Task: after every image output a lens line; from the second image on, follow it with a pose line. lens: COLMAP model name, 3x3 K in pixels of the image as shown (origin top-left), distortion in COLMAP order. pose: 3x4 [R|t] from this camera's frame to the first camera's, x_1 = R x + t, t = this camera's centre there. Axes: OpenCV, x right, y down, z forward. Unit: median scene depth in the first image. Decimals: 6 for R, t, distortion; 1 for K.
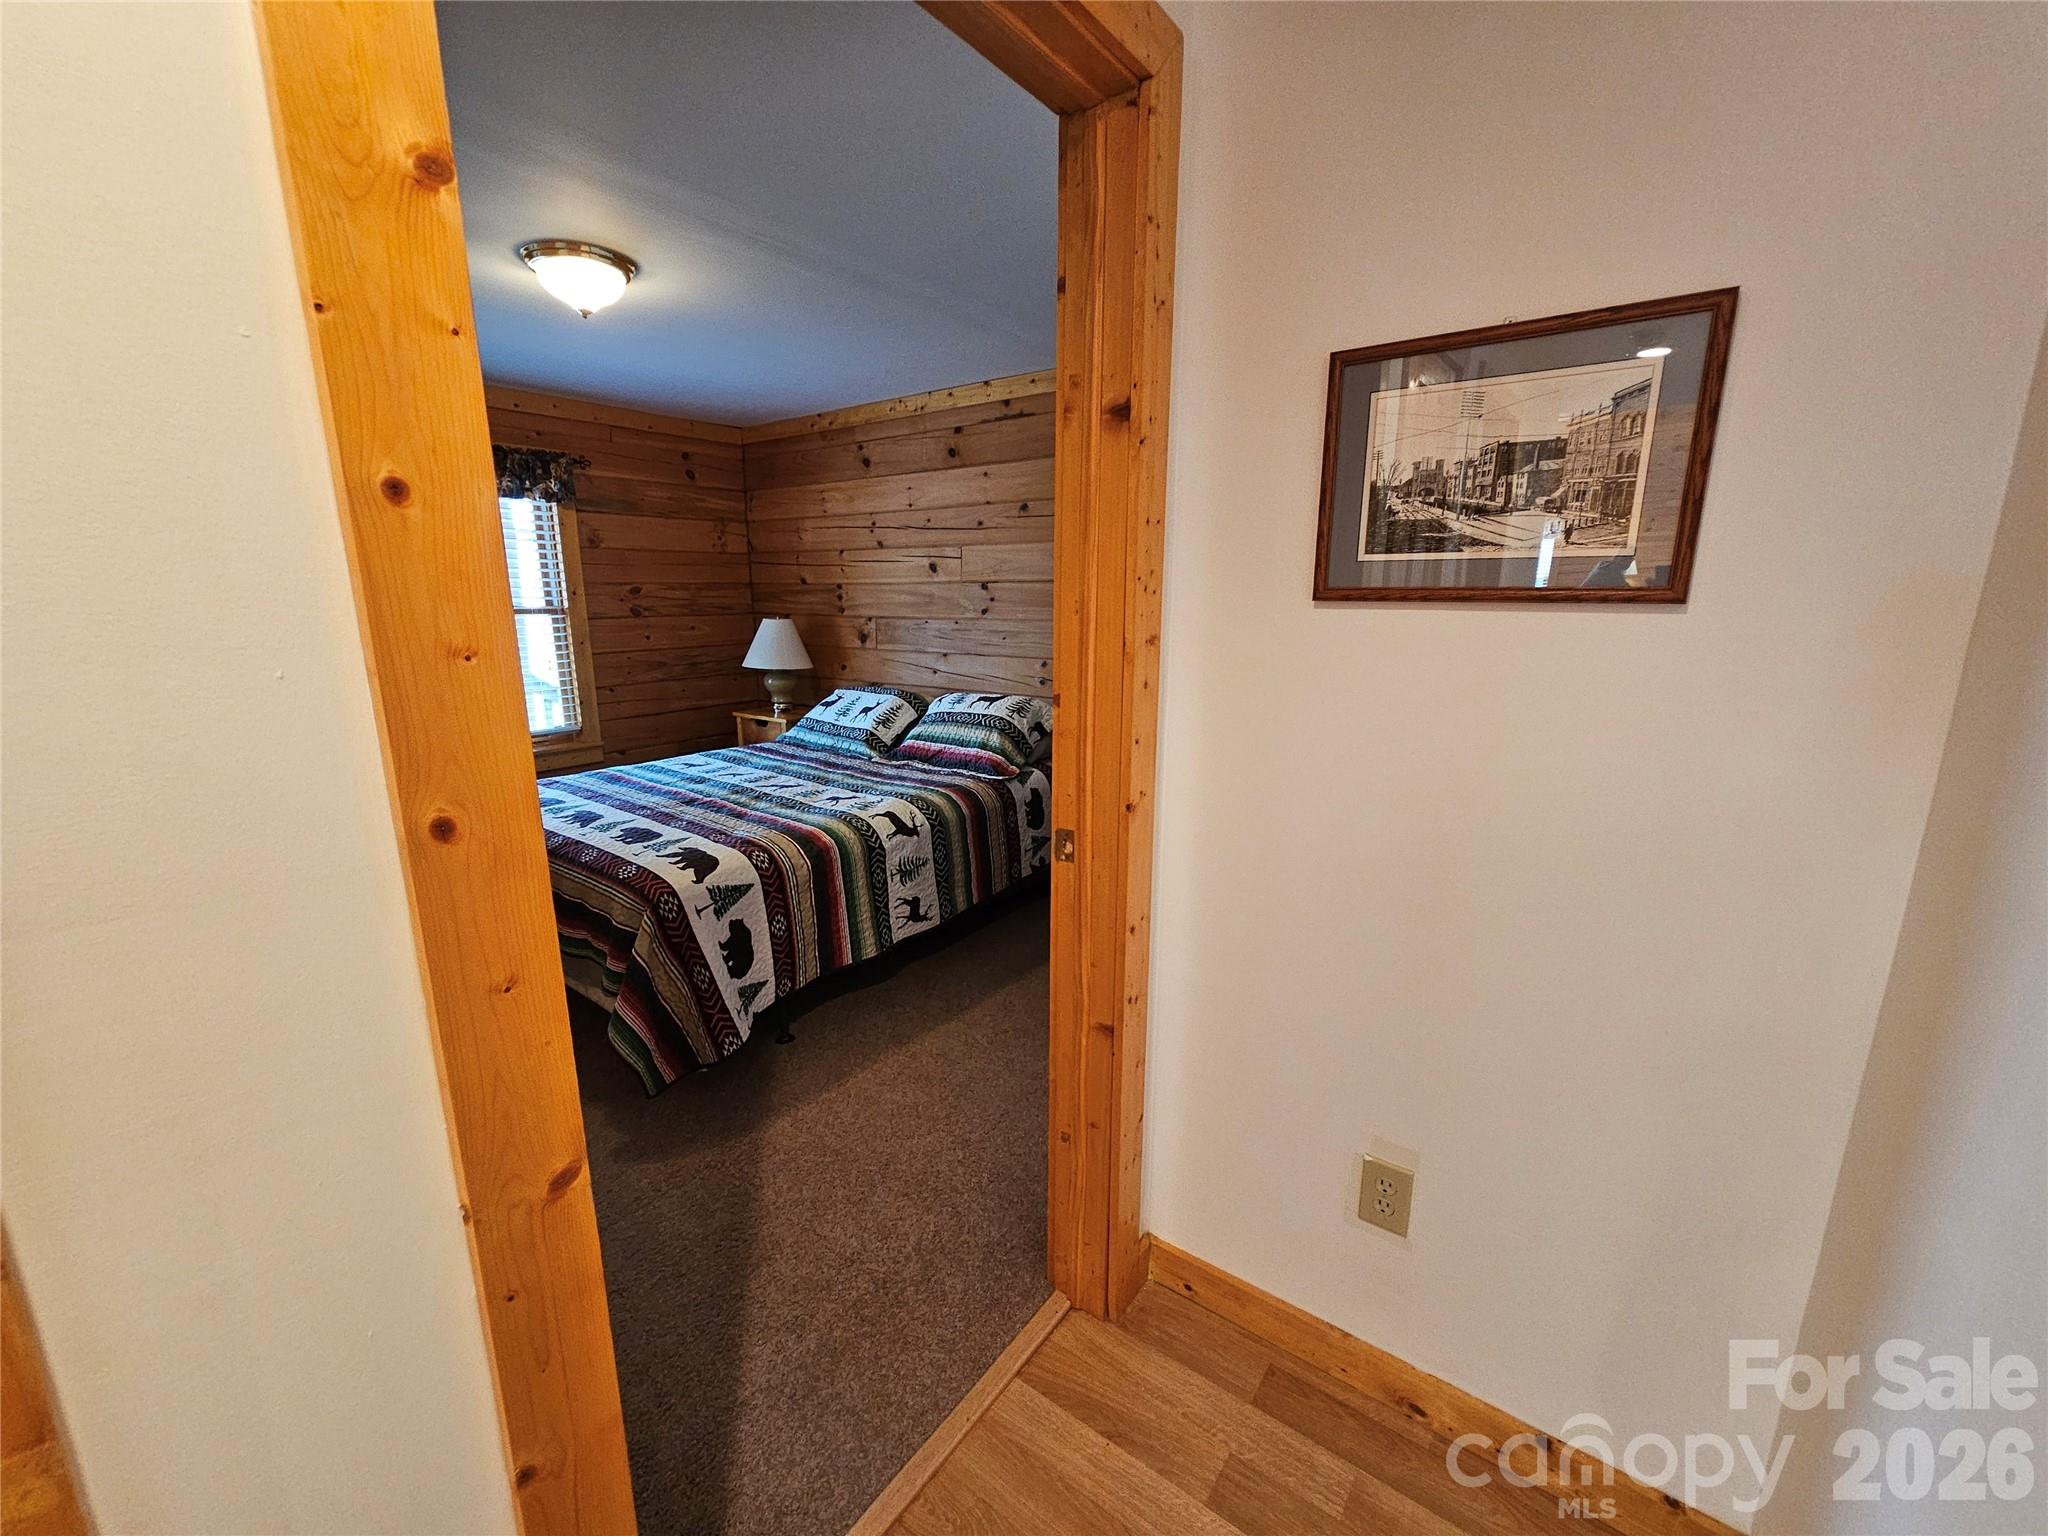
lens RADIAL K [[835.1, 0, 1032.5], [0, 835.1, 778.1], [0, 0, 1]] dist [-0.002025, 0.000400]
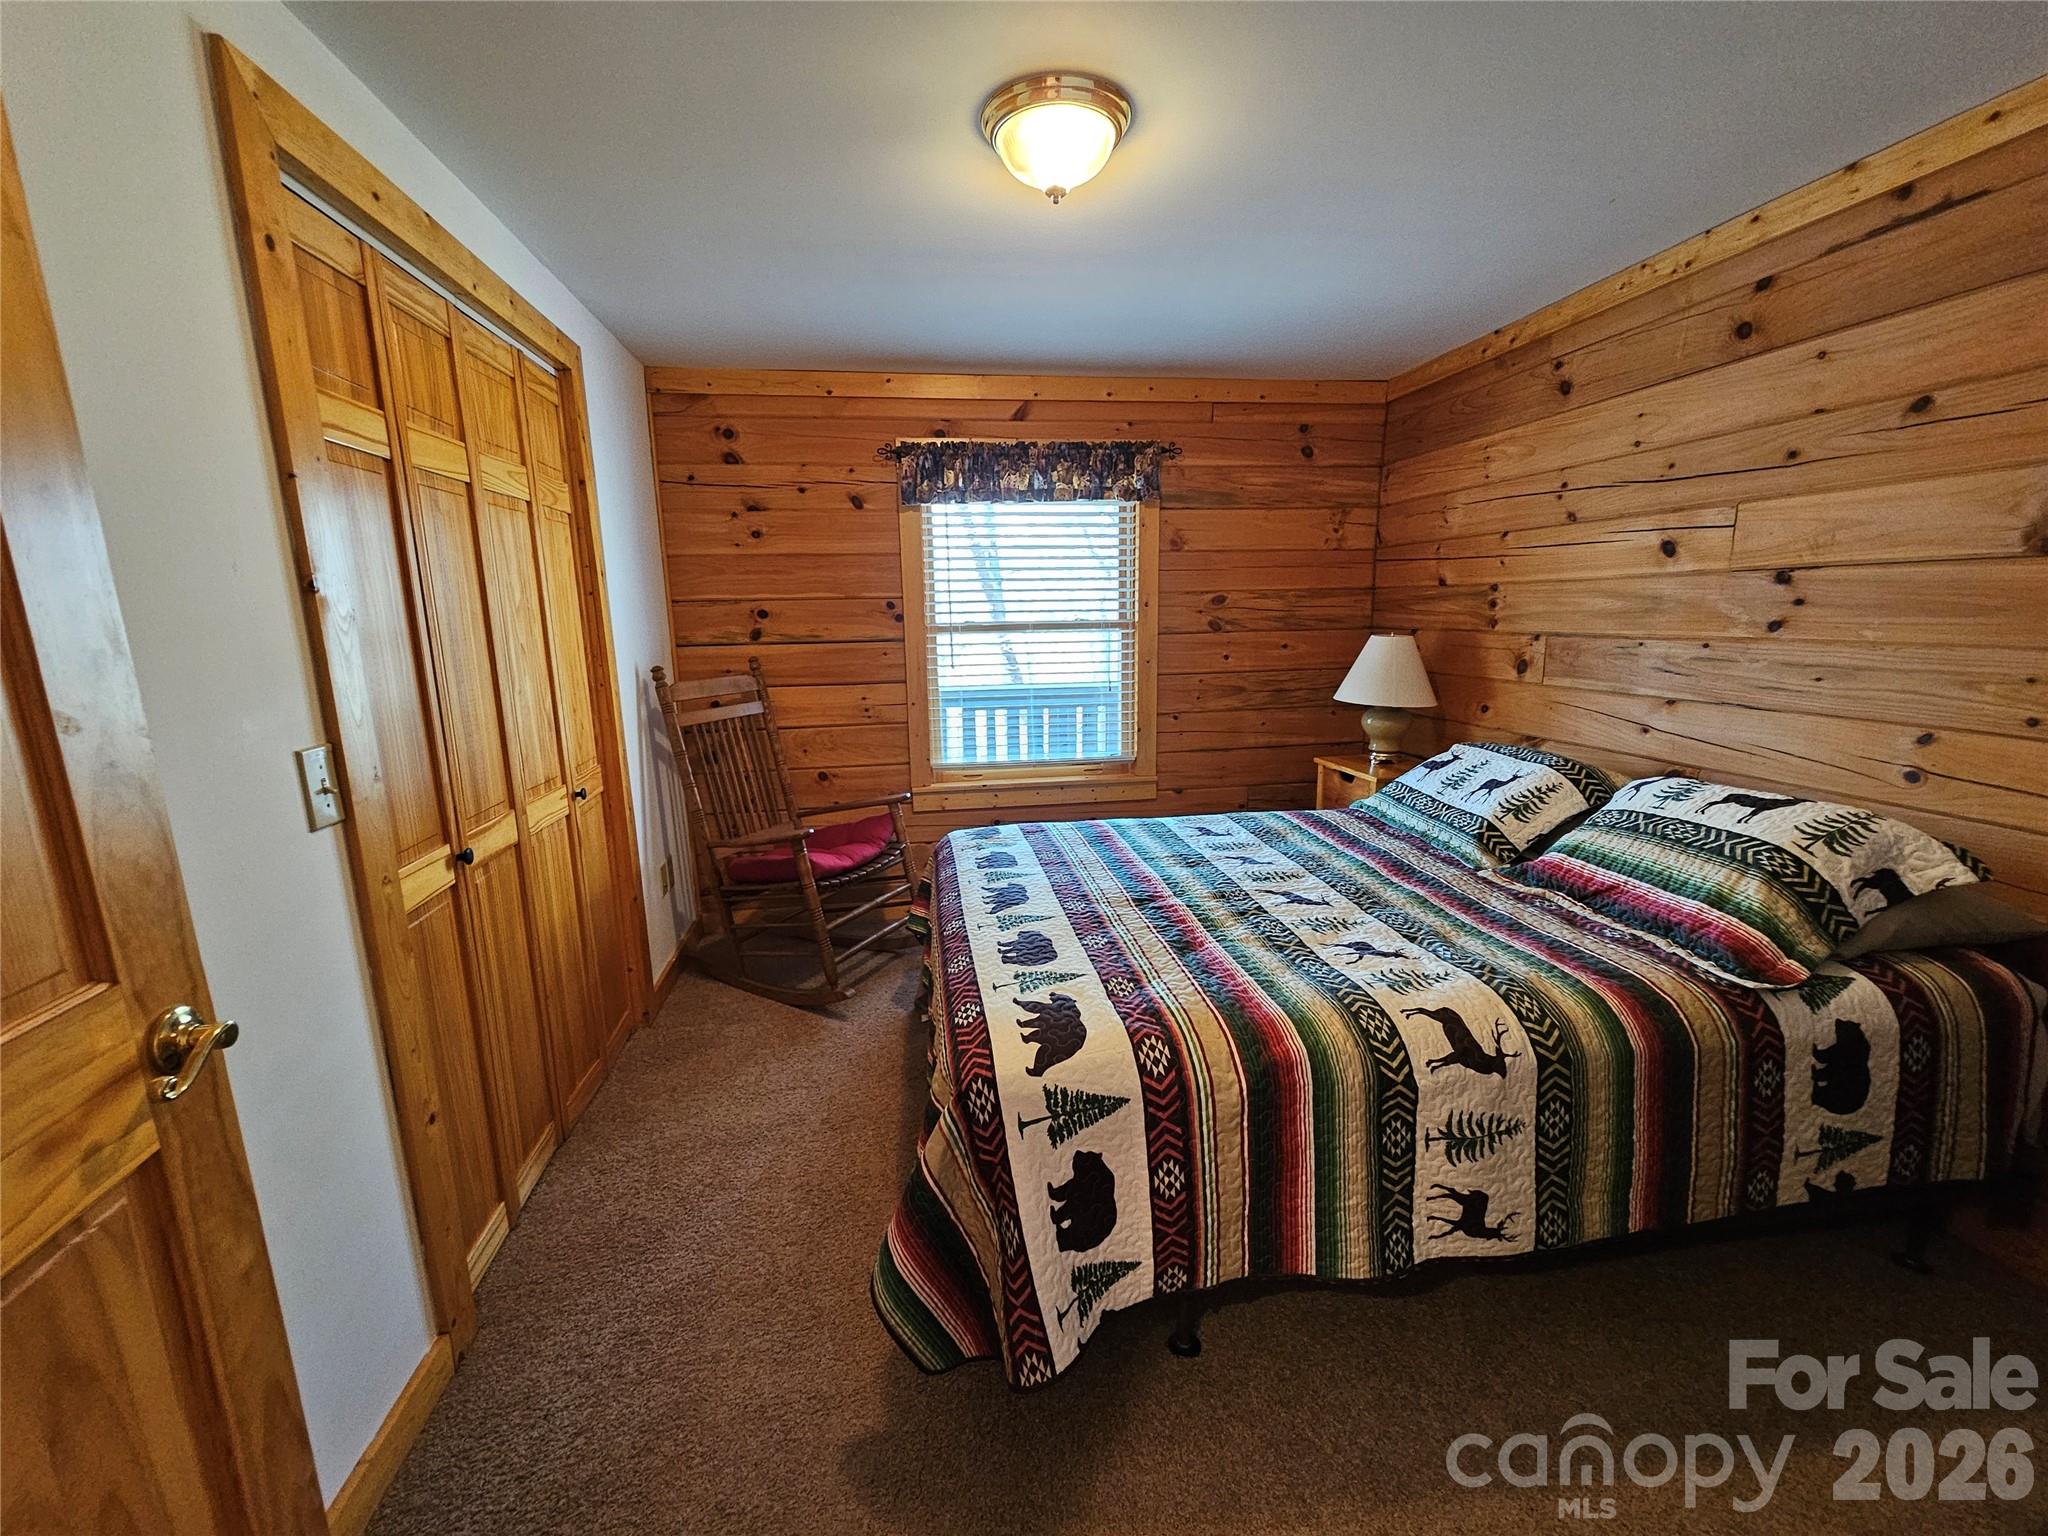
lens RADIAL K [[835.1, 0, 1024.5], [0, 835.1, 768.7], [0, 0, 1]] dist [-0.002025, 0.000400]
pose [[0.694676, 0.121175, -0.709043, -0.003828], [-0.140631, 0.989566, 0.031335, -0.068879], [0.705442, 0.077946, 0.704469, 0.346760]]
